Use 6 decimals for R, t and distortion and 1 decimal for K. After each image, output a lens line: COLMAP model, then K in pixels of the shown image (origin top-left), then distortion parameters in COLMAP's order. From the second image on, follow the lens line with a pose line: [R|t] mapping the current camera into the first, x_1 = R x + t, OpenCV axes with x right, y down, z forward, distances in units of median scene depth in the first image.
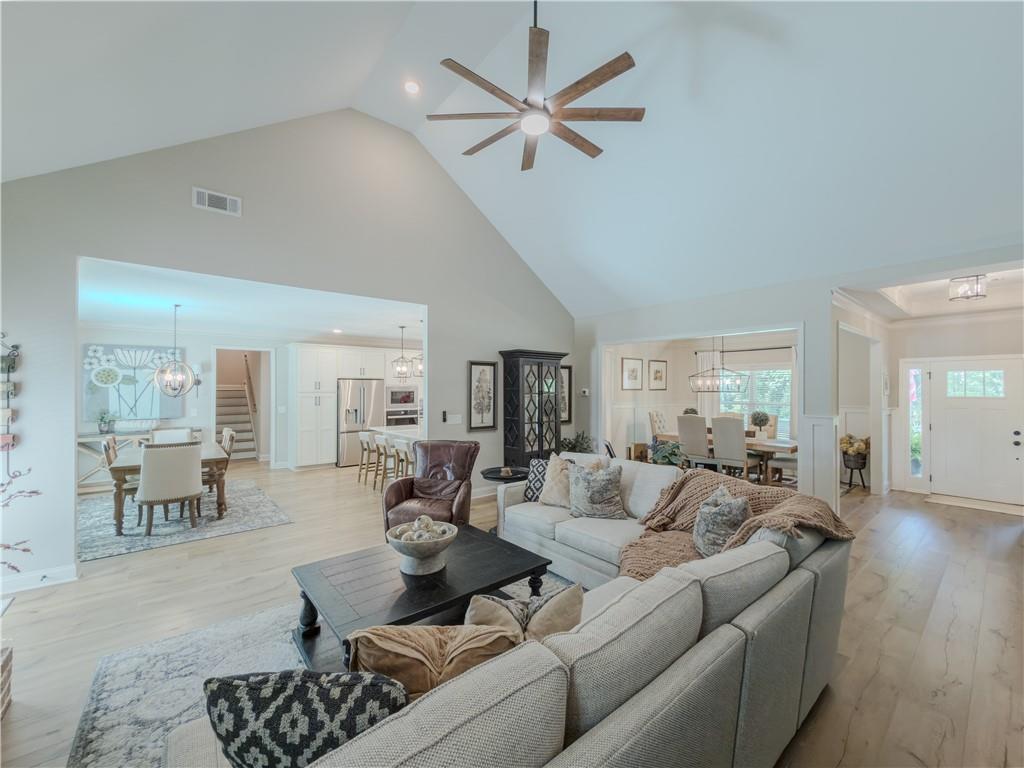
lens RADIAL K [[412.6, 0, 514.0], [0, 412.6, 385.4], [0, 0, 1]] dist [-0.001457, -0.000072]
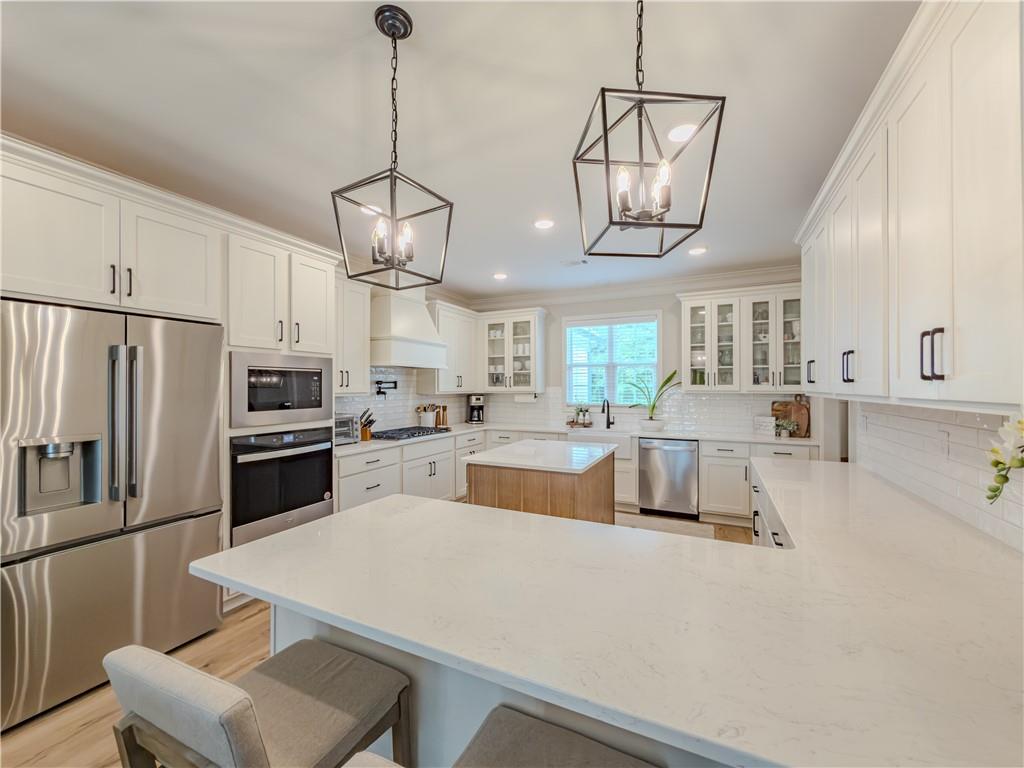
lens RADIAL K [[412.6, 0, 514.0], [0, 412.6, 385.4], [0, 0, 1]] dist [-0.001457, -0.000072]
pose [[0.905389, -0.004270, 0.424562, -0.324281], [0.004634, 0.999989, 0.000175, 0.034289], [-0.424558, 0.001809, 0.905399, 0.846059]]
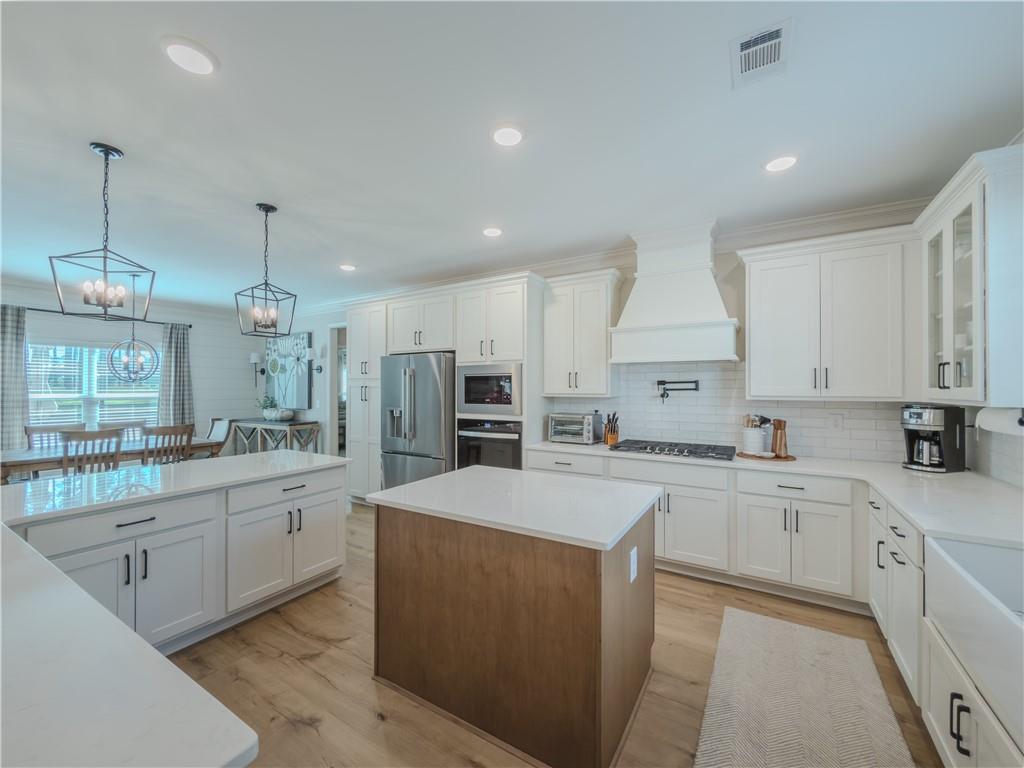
lens RADIAL K [[412.6, 0, 514.0], [0, 412.6, 385.4], [0, 0, 1]] dist [-0.001457, -0.000072]
pose [[0.335094, -0.010128, -0.942130, 0.194580], [0.001485, 0.999947, -0.010221, 0.037529], [0.942184, 0.002026, 0.335091, 1.160775]]
